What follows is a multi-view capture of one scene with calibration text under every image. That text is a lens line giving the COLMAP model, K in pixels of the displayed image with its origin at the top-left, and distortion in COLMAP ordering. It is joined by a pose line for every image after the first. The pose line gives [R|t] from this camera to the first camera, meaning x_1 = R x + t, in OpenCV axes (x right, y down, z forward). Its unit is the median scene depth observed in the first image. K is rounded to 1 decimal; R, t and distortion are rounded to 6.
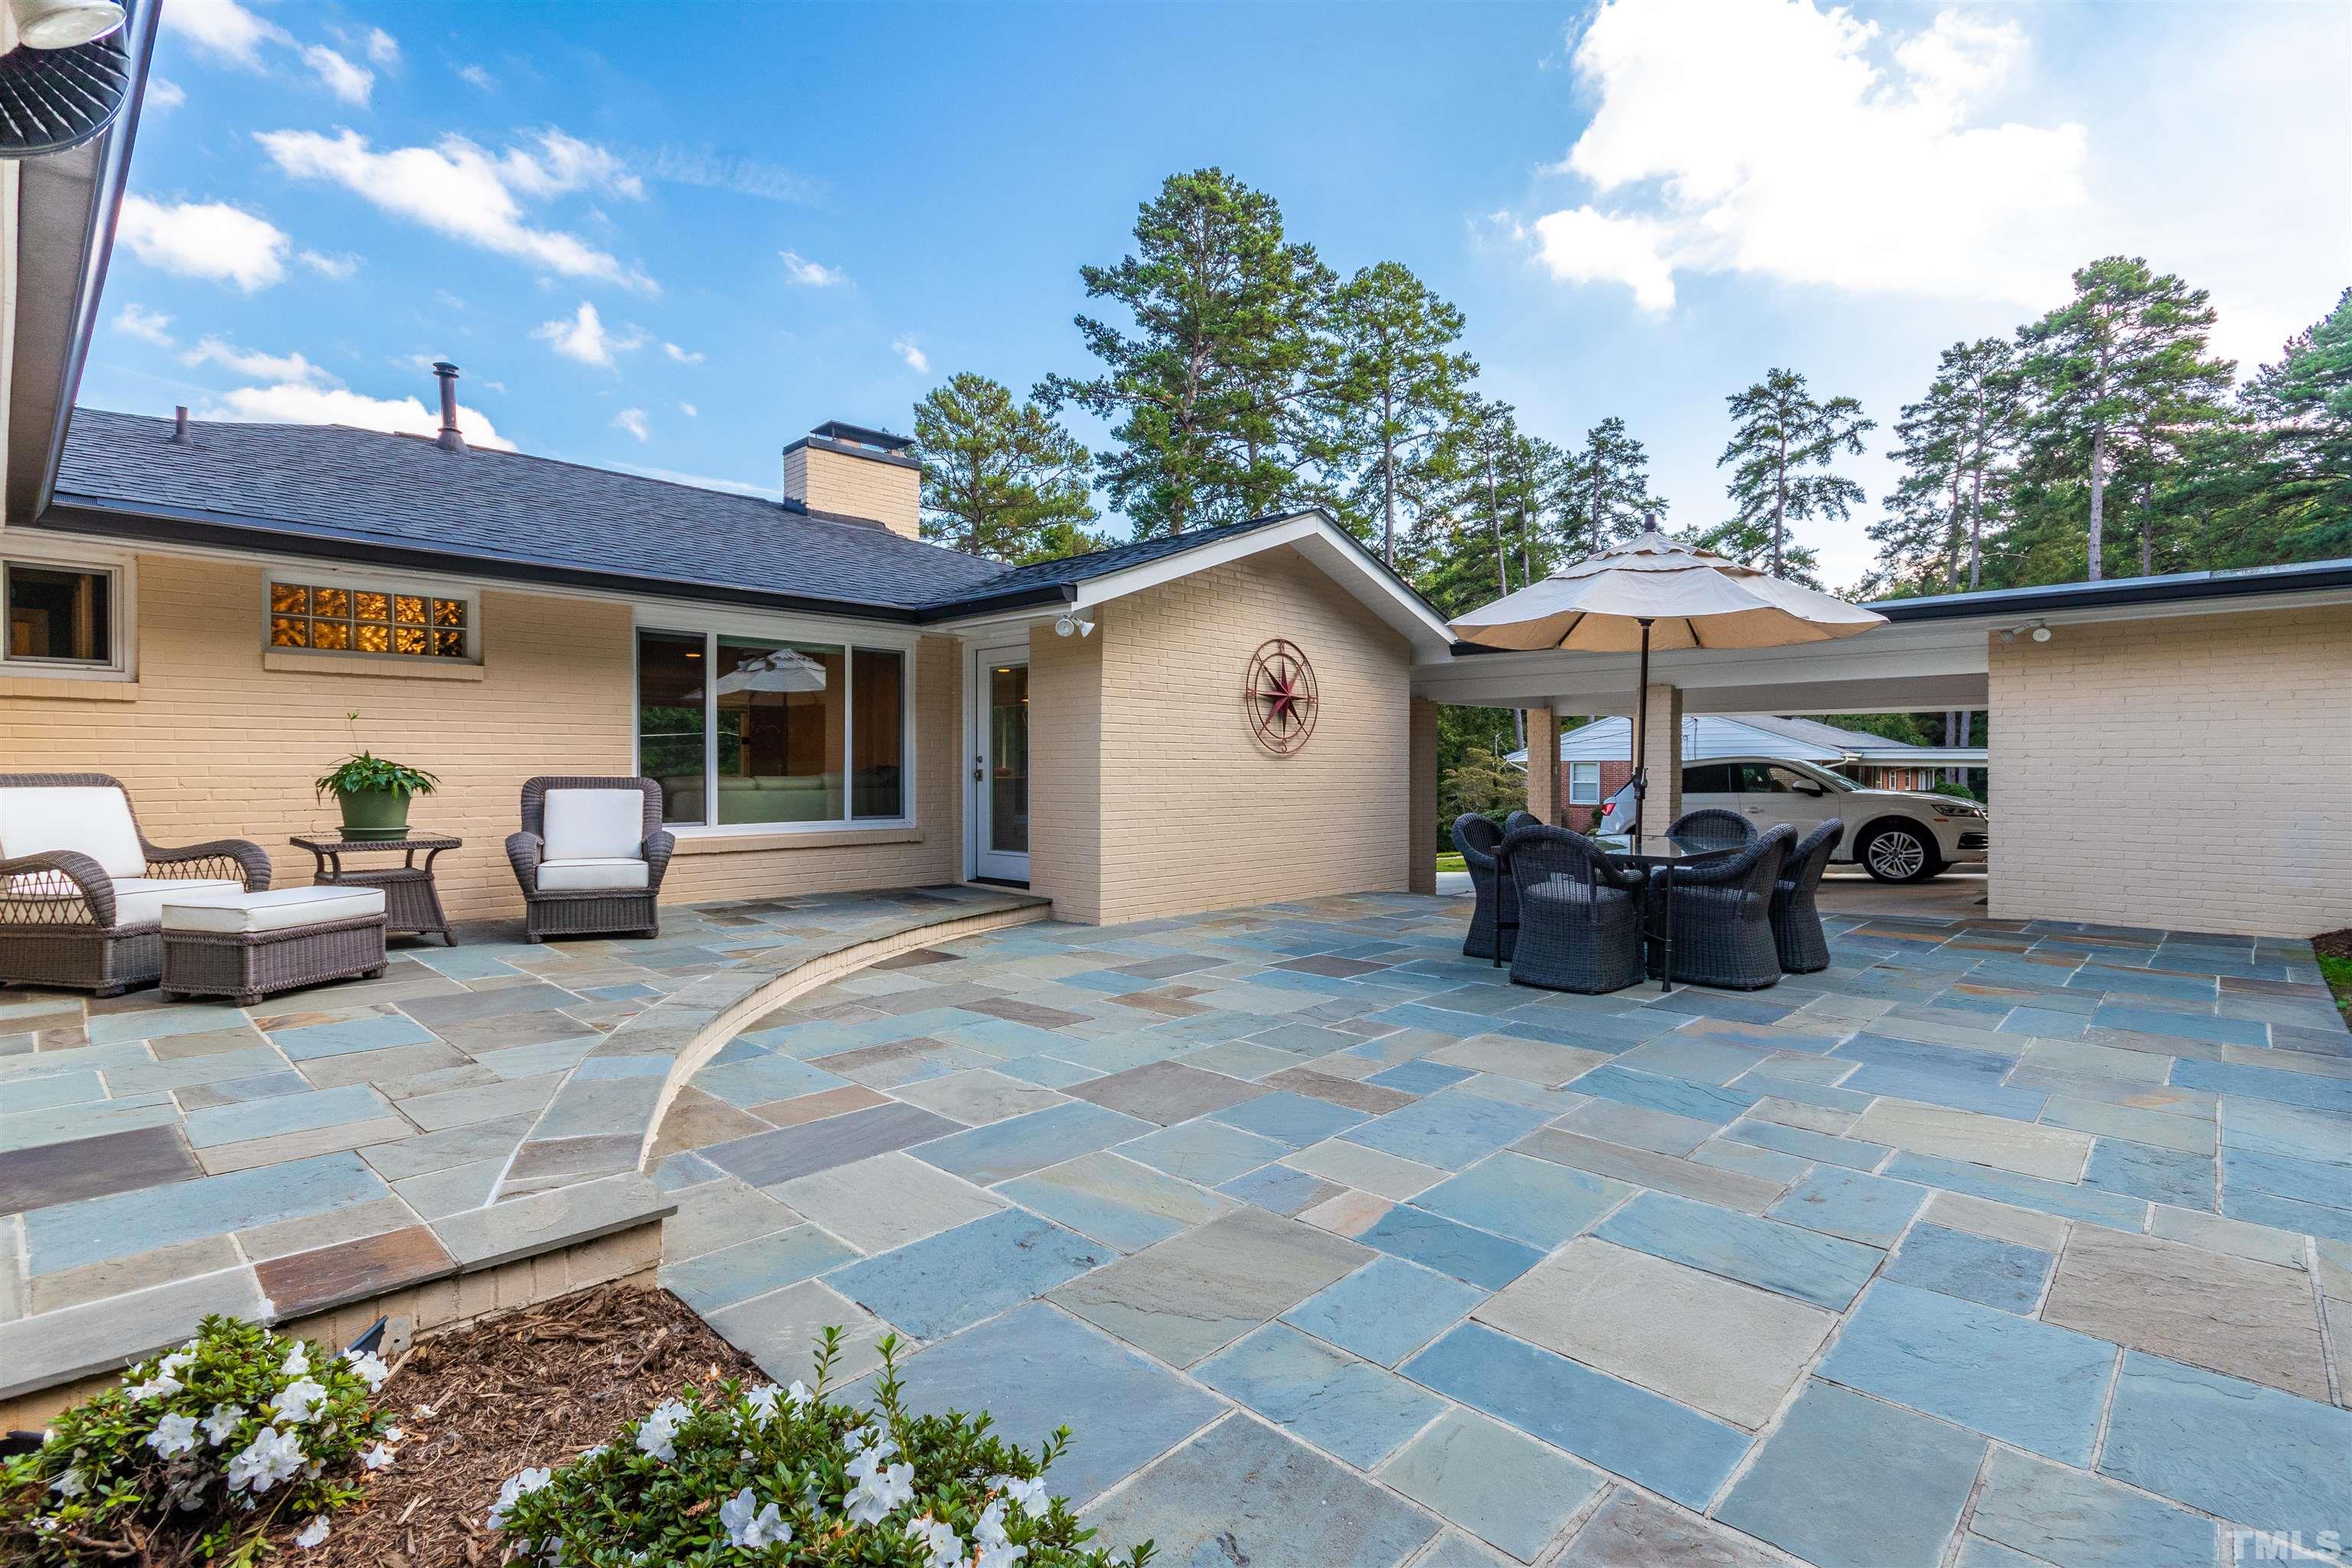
lens RADIAL K [[1110.2, 0, 1175.5], [0, 1110.2, 761.3], [0, 0, 1]] dist [0.000628, 0.000087]
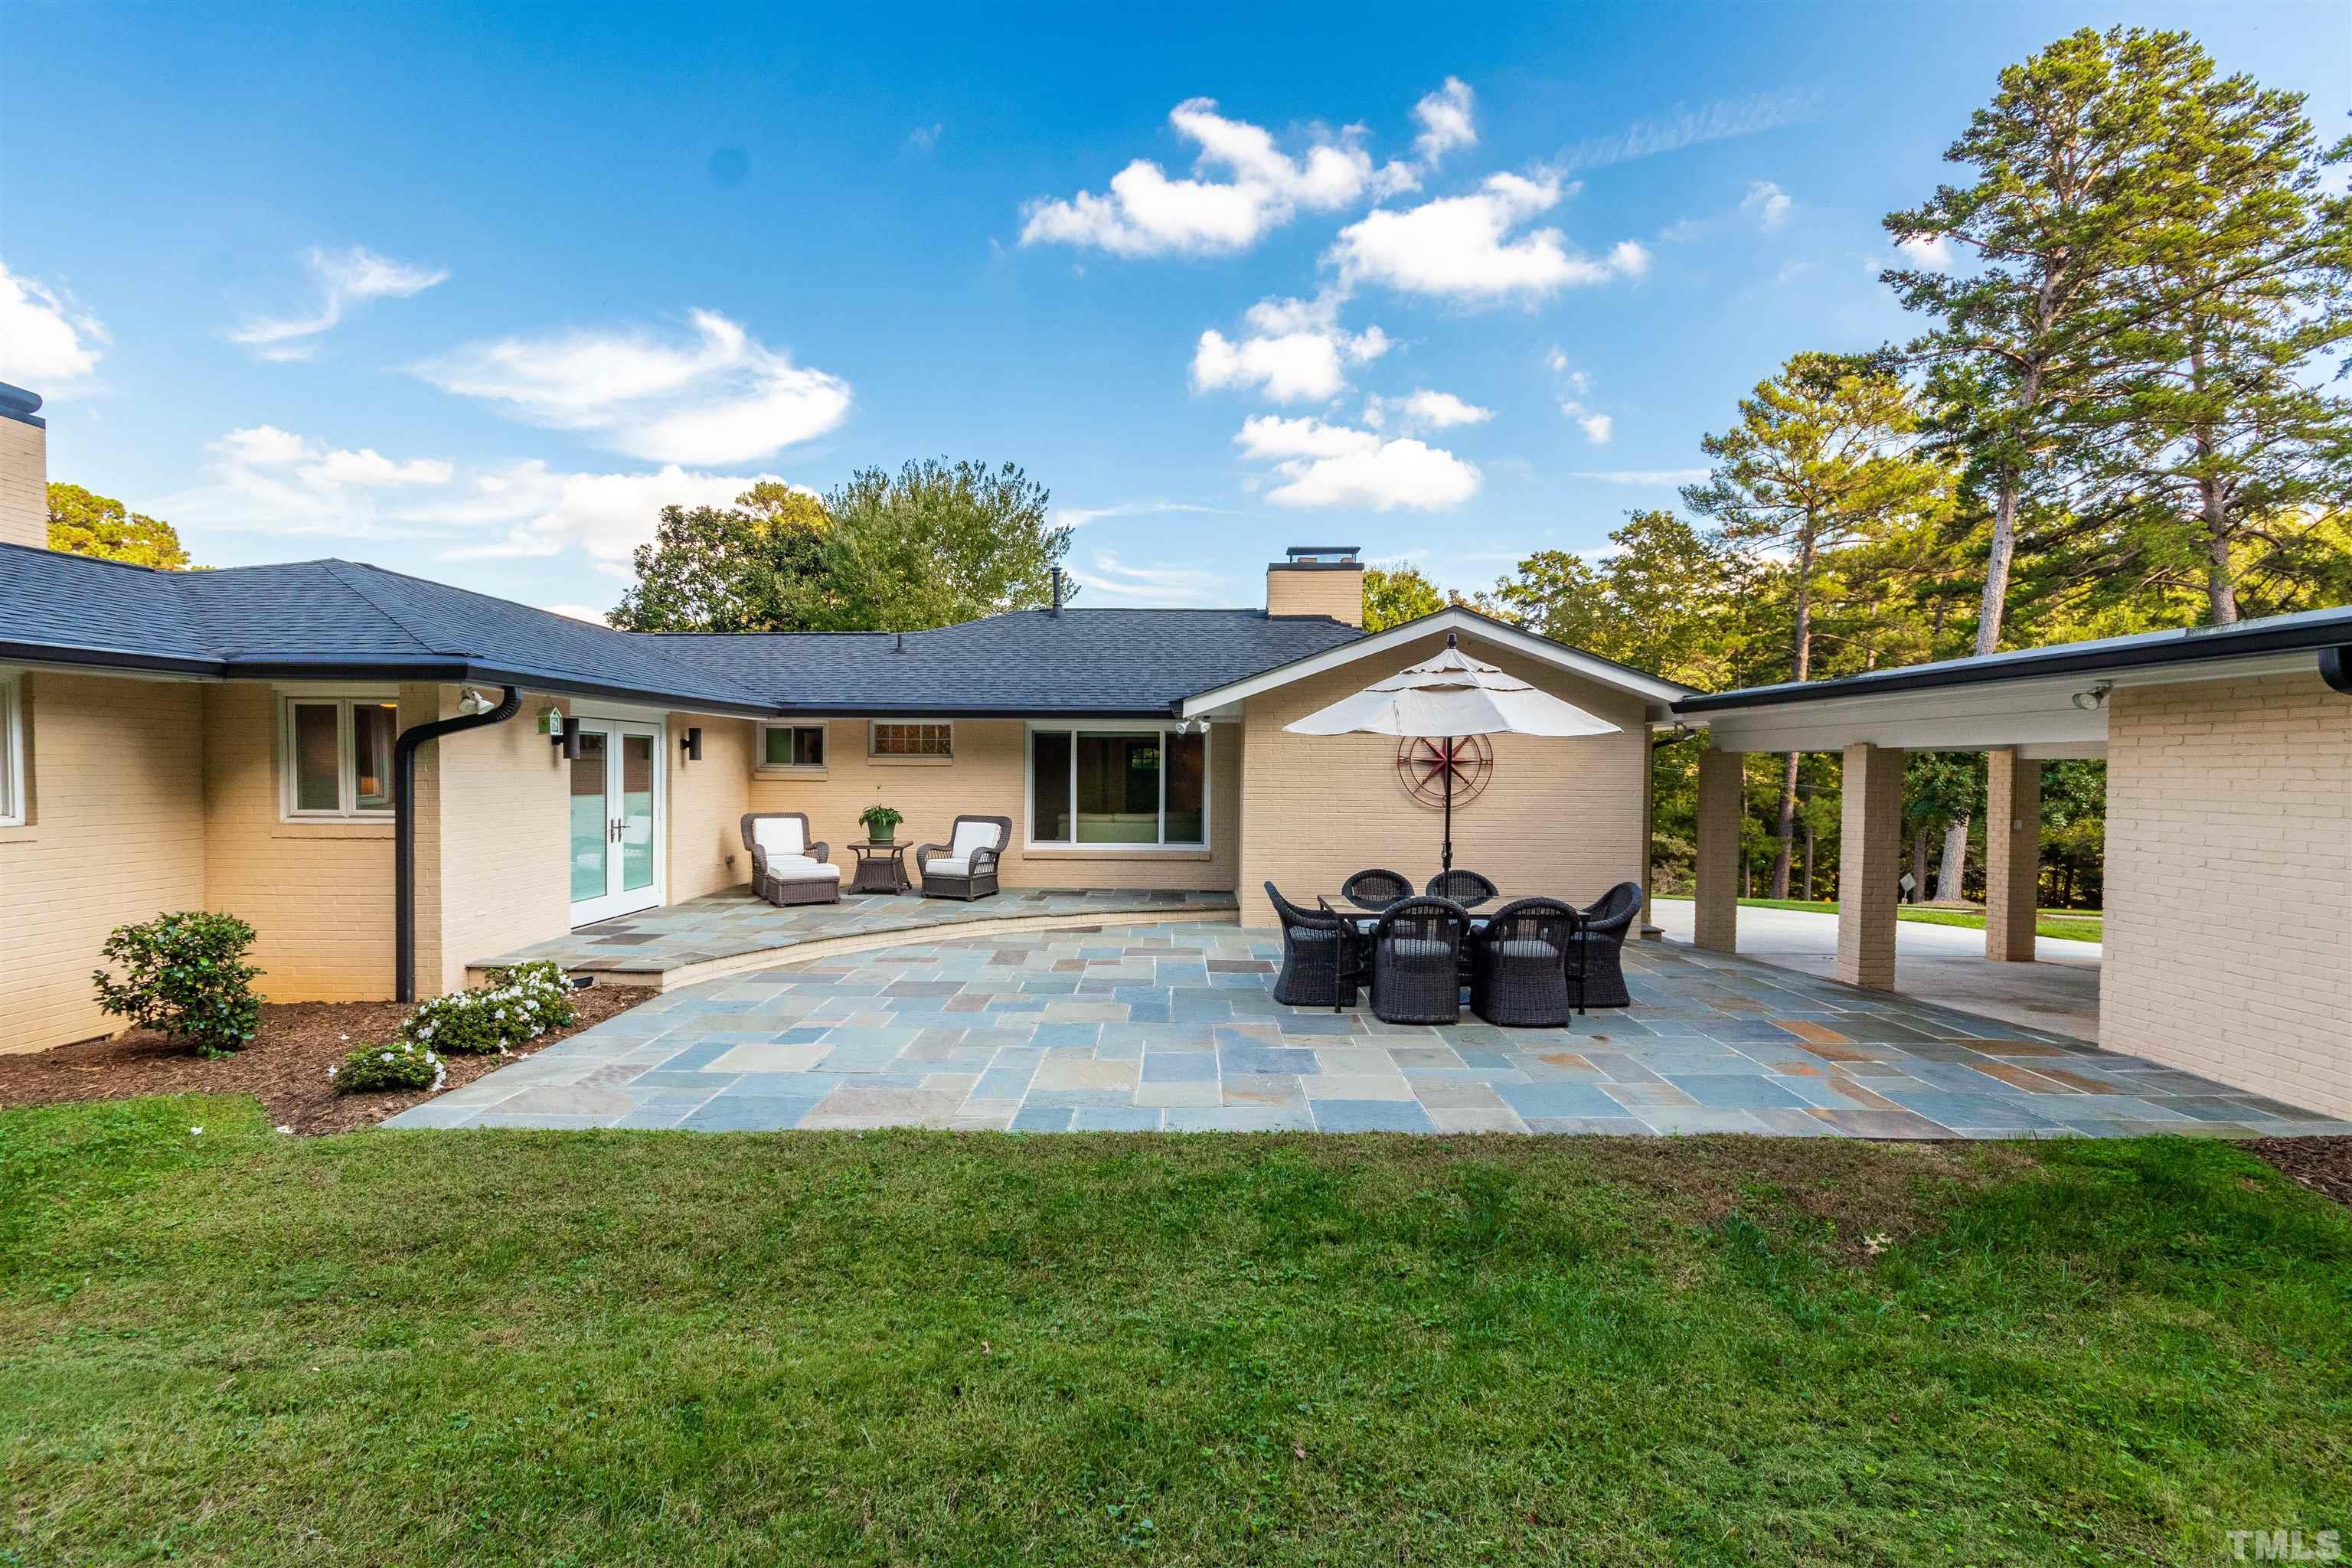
lens RADIAL K [[1086.6, 0, 1170.9], [0, 1086.6, 776.0], [0, 0, 1]] dist [0.000704, -0.000196]
pose [[0.682530, 0.012809, -0.730745, 0.779582], [-0.002258, 0.999879, 0.015418, -0.061297], [0.730854, -0.008874, 0.682476, -0.030115]]
